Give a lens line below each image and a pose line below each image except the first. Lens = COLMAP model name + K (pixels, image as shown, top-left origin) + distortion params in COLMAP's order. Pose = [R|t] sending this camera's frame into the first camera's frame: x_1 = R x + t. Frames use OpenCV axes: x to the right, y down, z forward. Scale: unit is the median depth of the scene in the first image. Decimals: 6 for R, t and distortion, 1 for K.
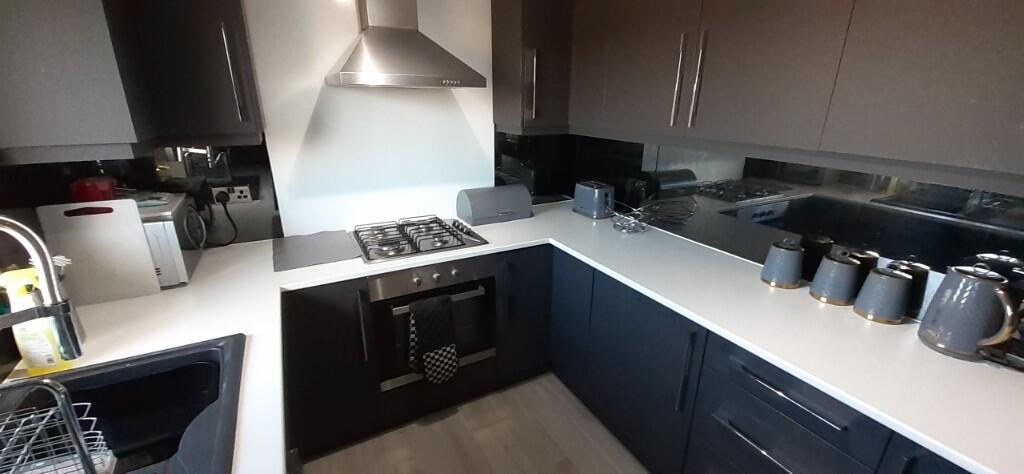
lens RADIAL K [[405.3, 0, 512.1], [0, 405.3, 235.2], [0, 0, 1]] dist [-0.004587, -0.000329]
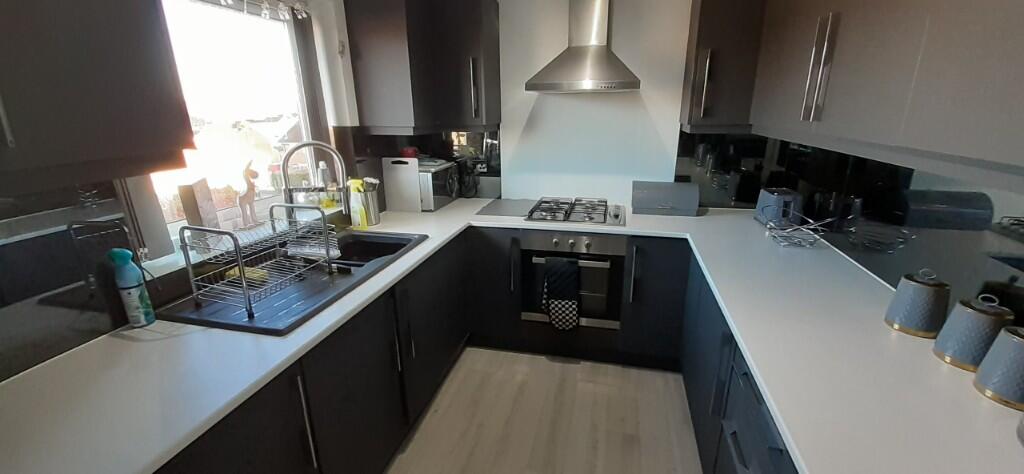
lens RADIAL K [[405.3, 0, 521.3], [0, 405.3, 235.5], [0, 0, 1]] dist [-0.004587, -0.000329]
pose [[0.735964, 0.185935, -0.650987, 0.494889], [-0.198835, 0.978506, 0.054691, 0.042803], [0.647164, 0.089188, 0.757116, -0.040603]]
